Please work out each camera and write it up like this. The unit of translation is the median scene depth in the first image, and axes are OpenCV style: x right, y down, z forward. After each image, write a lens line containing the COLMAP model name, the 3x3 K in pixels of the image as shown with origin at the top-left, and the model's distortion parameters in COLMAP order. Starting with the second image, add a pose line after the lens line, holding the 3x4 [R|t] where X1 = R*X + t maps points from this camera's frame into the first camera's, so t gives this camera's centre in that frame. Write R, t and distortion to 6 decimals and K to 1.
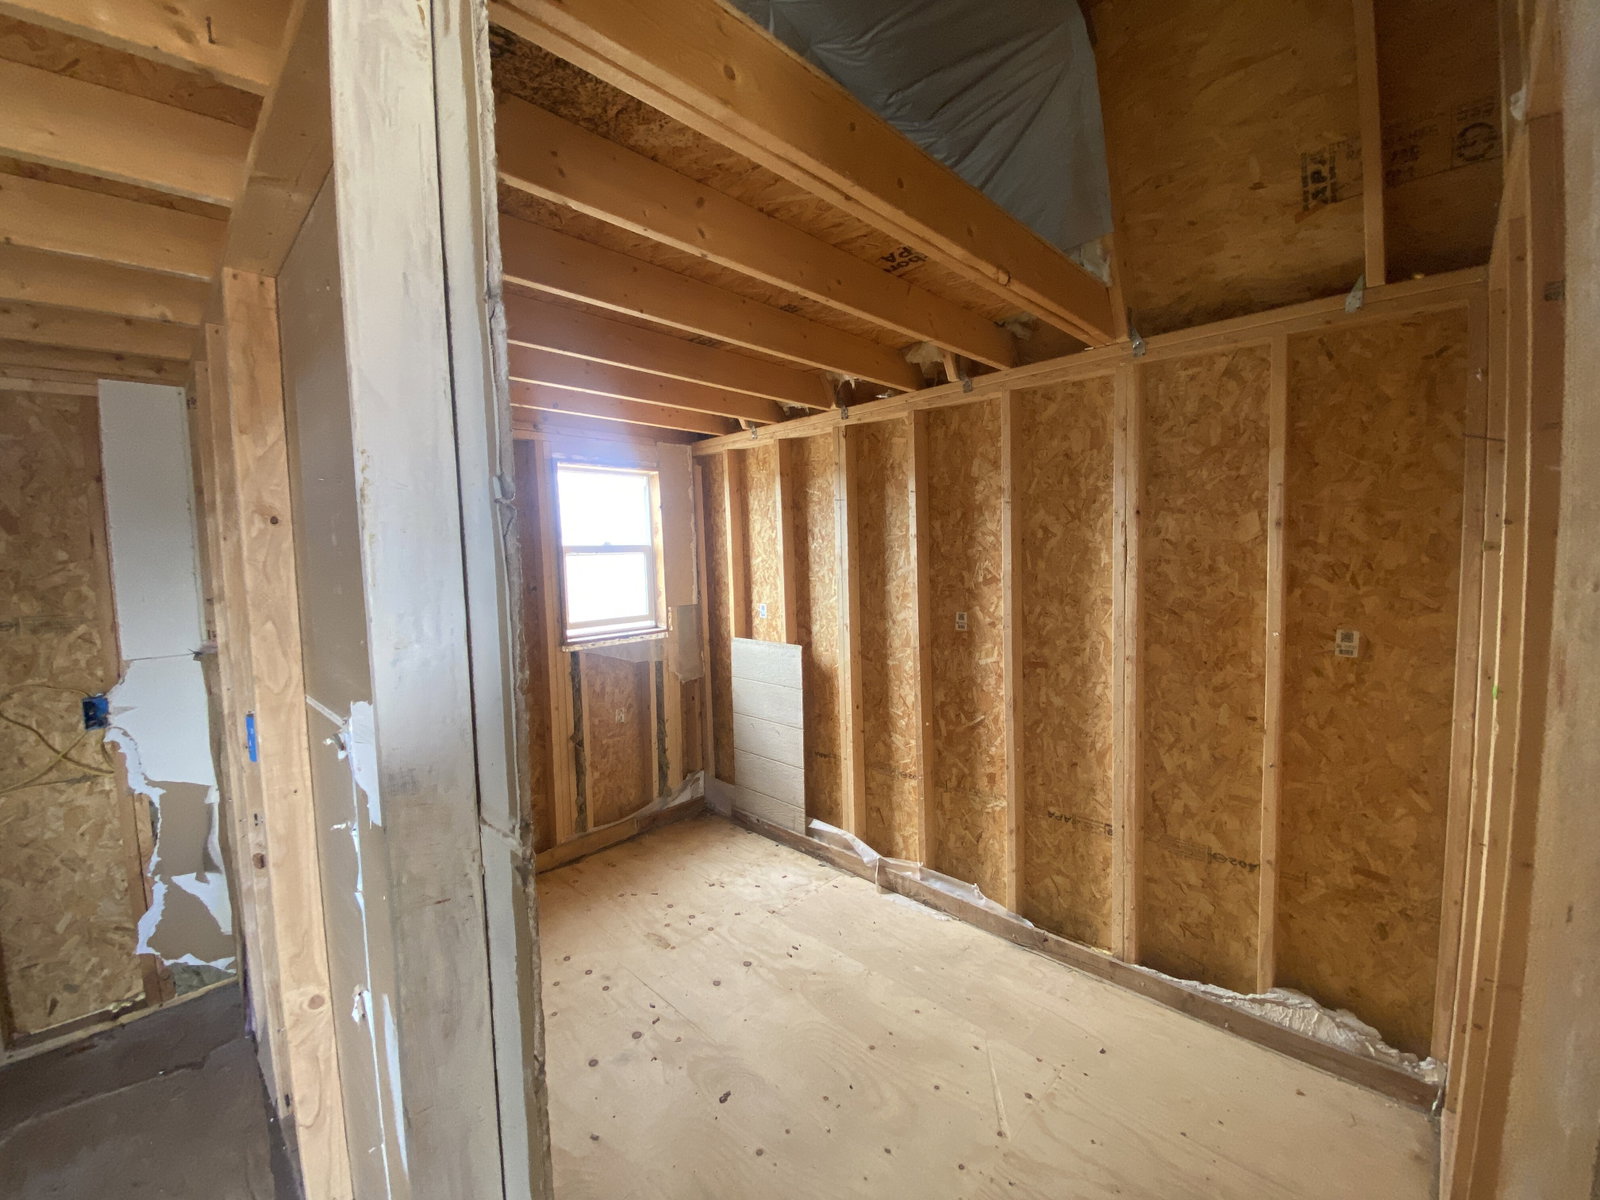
lens RADIAL K [[646.1, 0, 828.2], [0, 646.1, 585.3], [0, 0, 1]] dist [-0.027452, -0.002727]
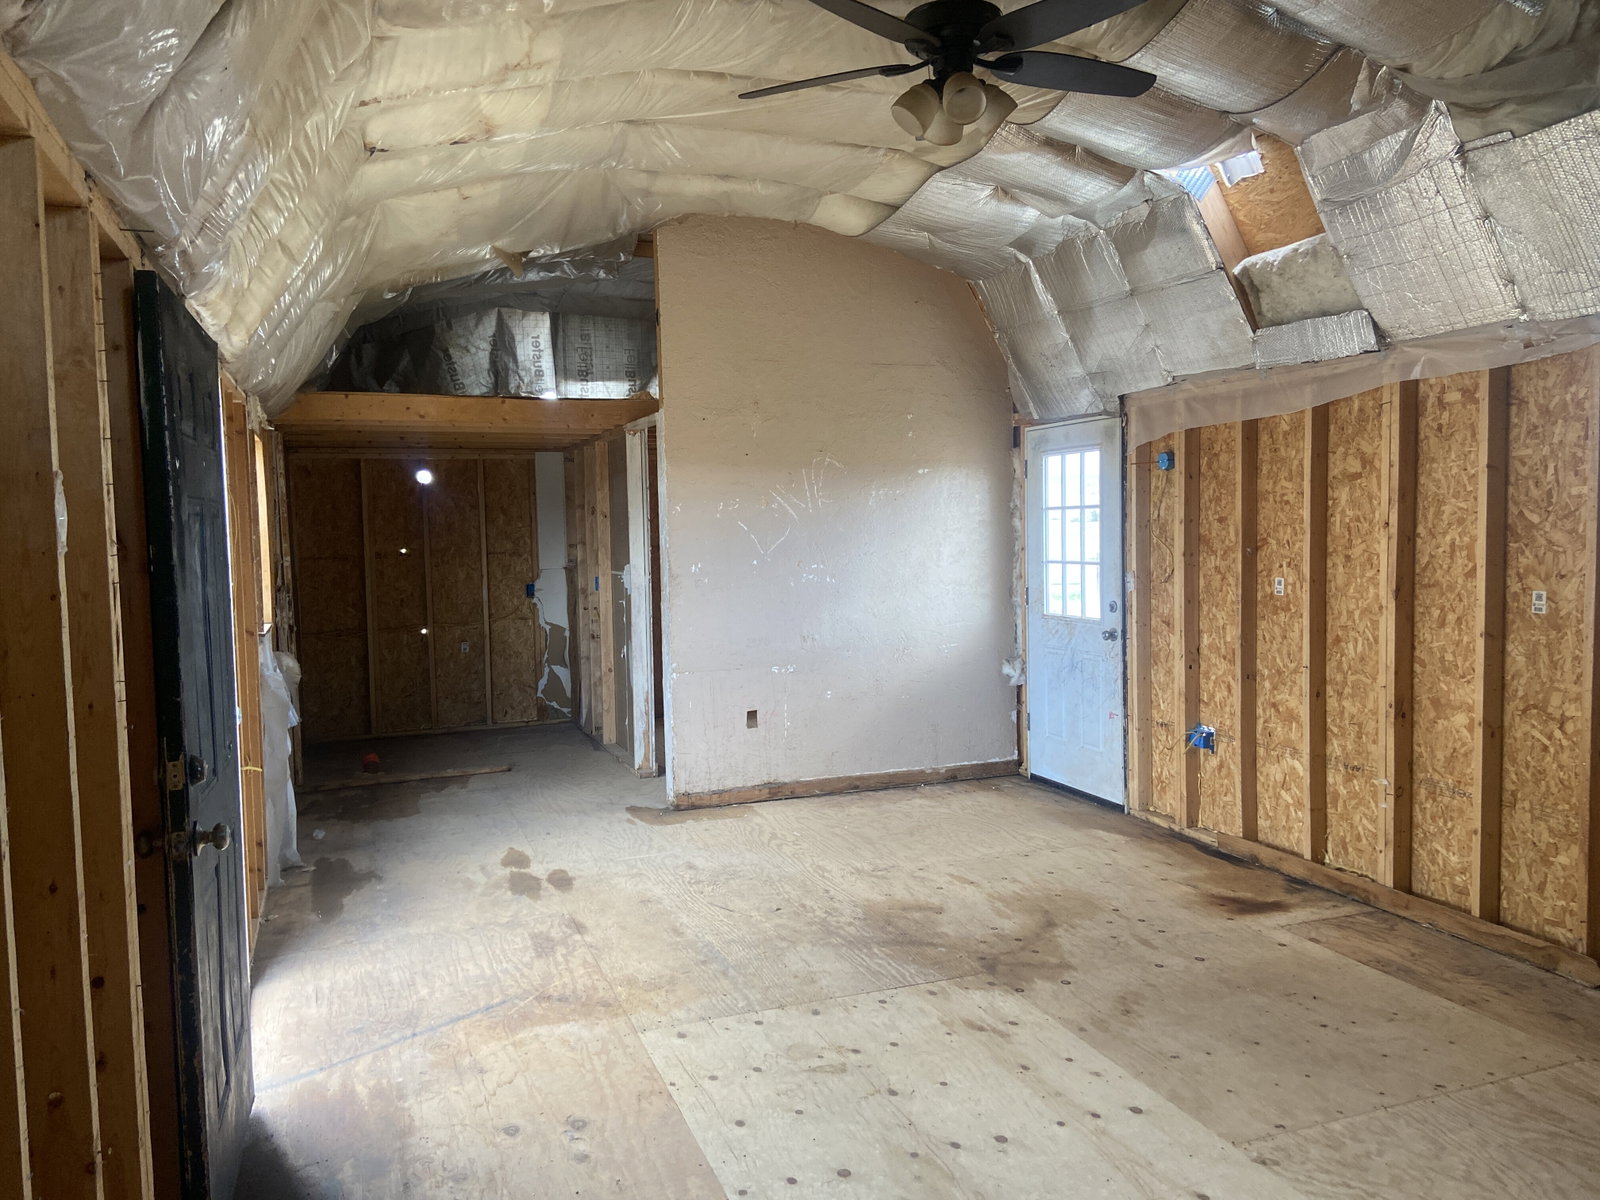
lens RADIAL K [[1215.9, 0, 806.0], [0, 1215.9, 590.7], [0, 0, 1]] dist [0.104831, -0.124318]
pose [[0.887016, 0.033423, -0.460528, 1.896426], [-0.029552, 0.999441, 0.015614, 0.097896], [0.460793, -0.000240, 0.887508, -2.641664]]
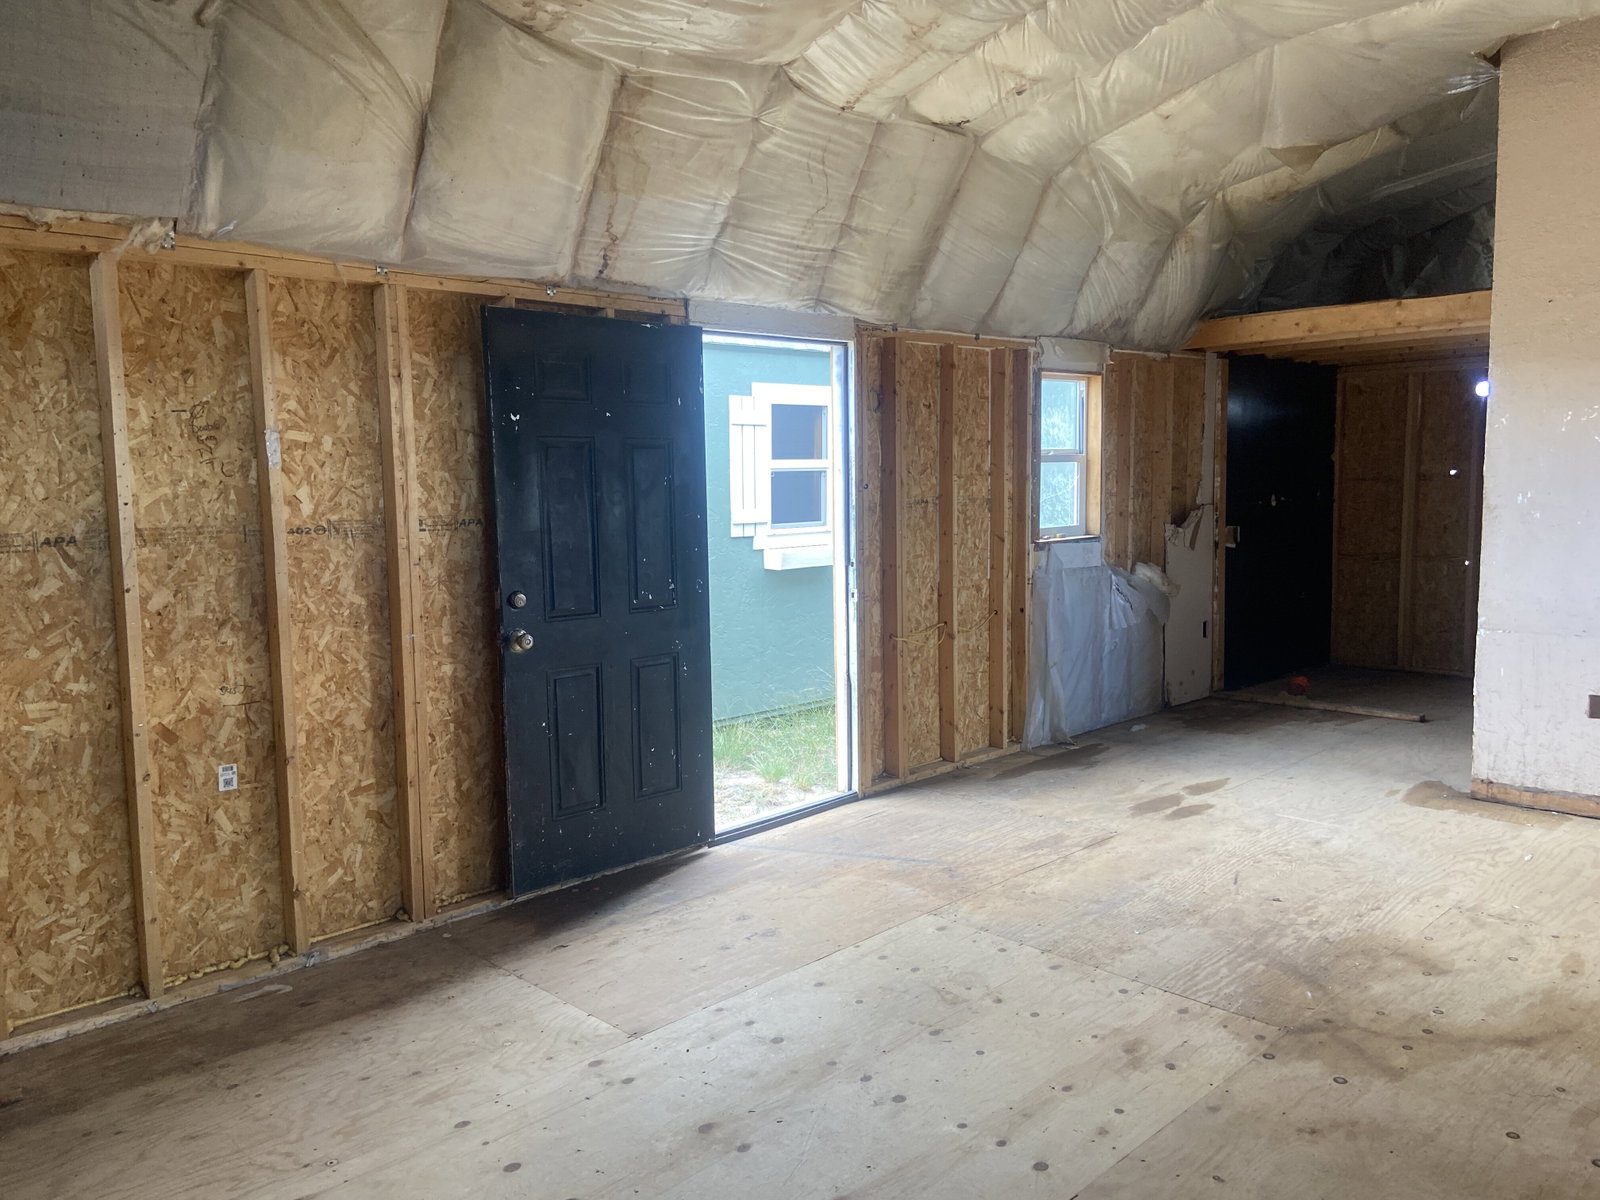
lens RADIAL K [[1215.9, 0, 785.1], [0, 1215.9, 589.6], [0, 0, 1]] dist [0.104831, -0.124318]
pose [[-0.071116, 0.122115, -0.989965, 2.785633], [-0.039405, 0.991359, 0.125118, 0.025308], [0.996689, 0.047907, -0.065690, -1.260903]]
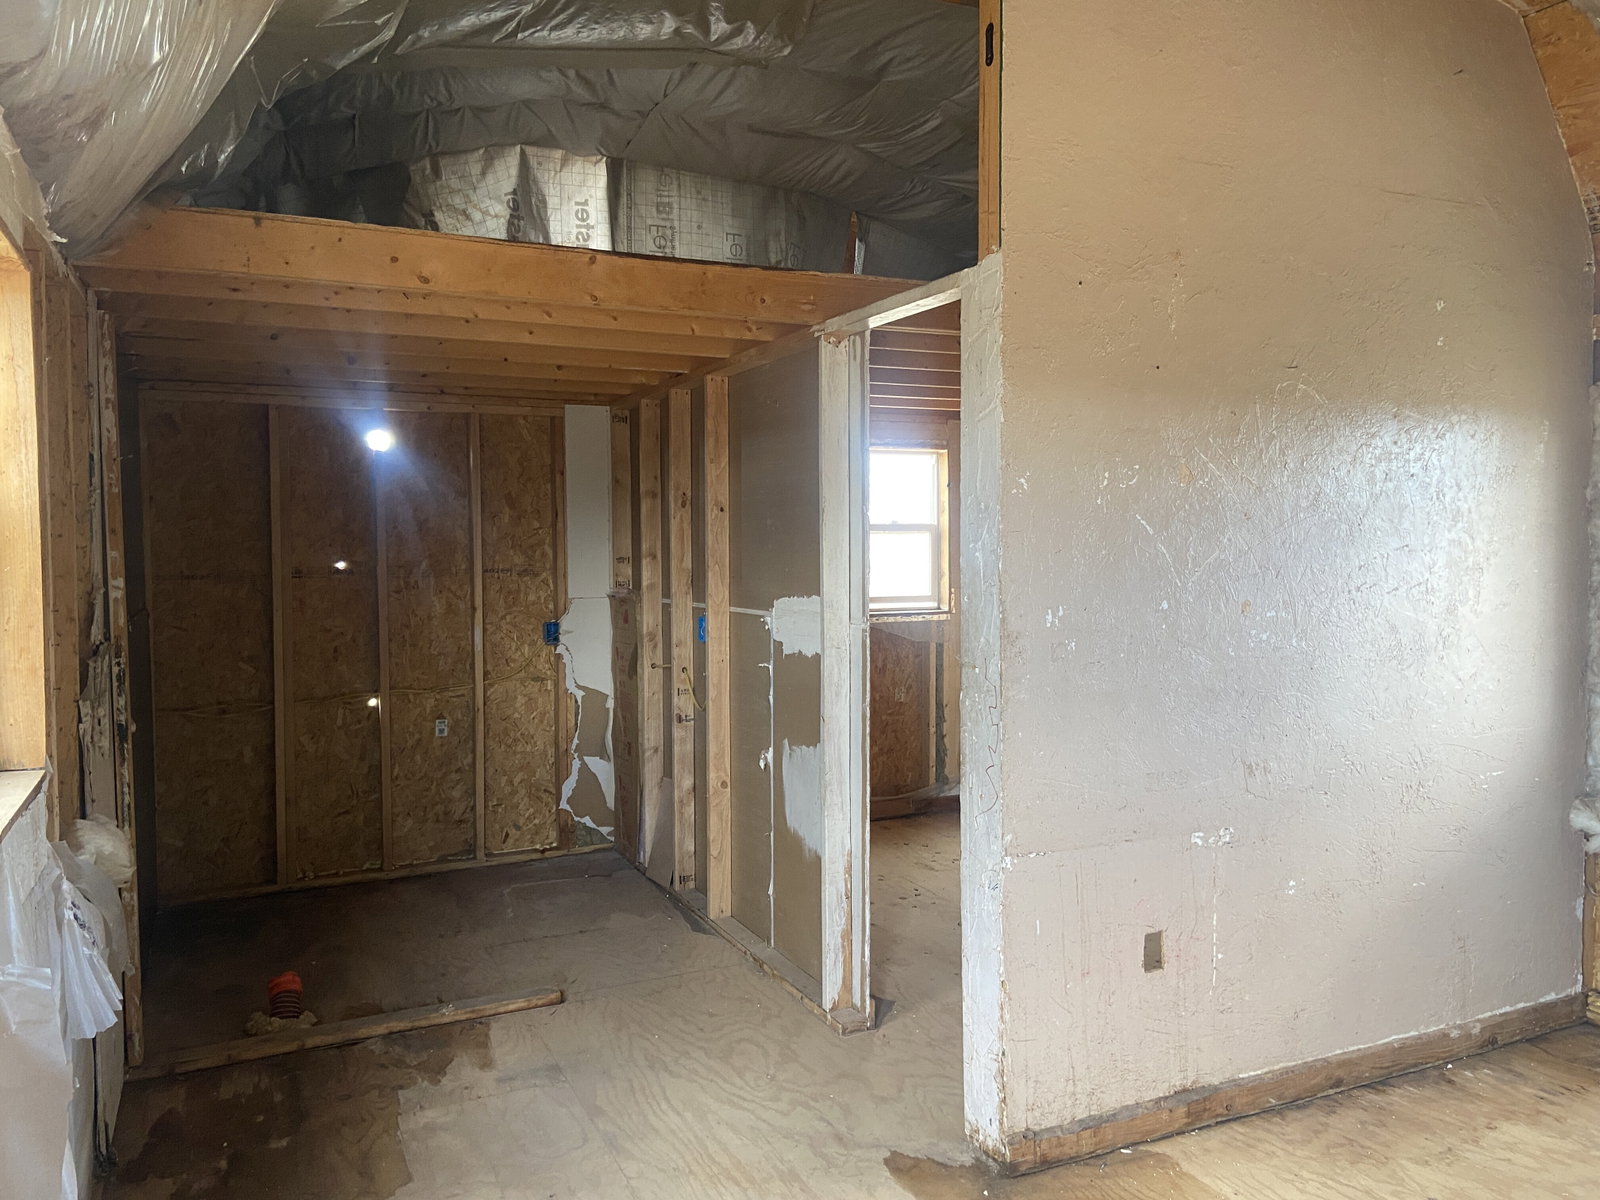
lens RADIAL K [[1215.9, 0, 794.6], [0, 1215.9, 577.1], [0, 0, 1]] dist [0.104831, -0.124318]
pose [[0.917755, 0.034073, -0.395682, 0.458625], [-0.041013, 0.999117, -0.009092, 0.075104], [0.395023, 0.024572, 0.918342, -1.375475]]
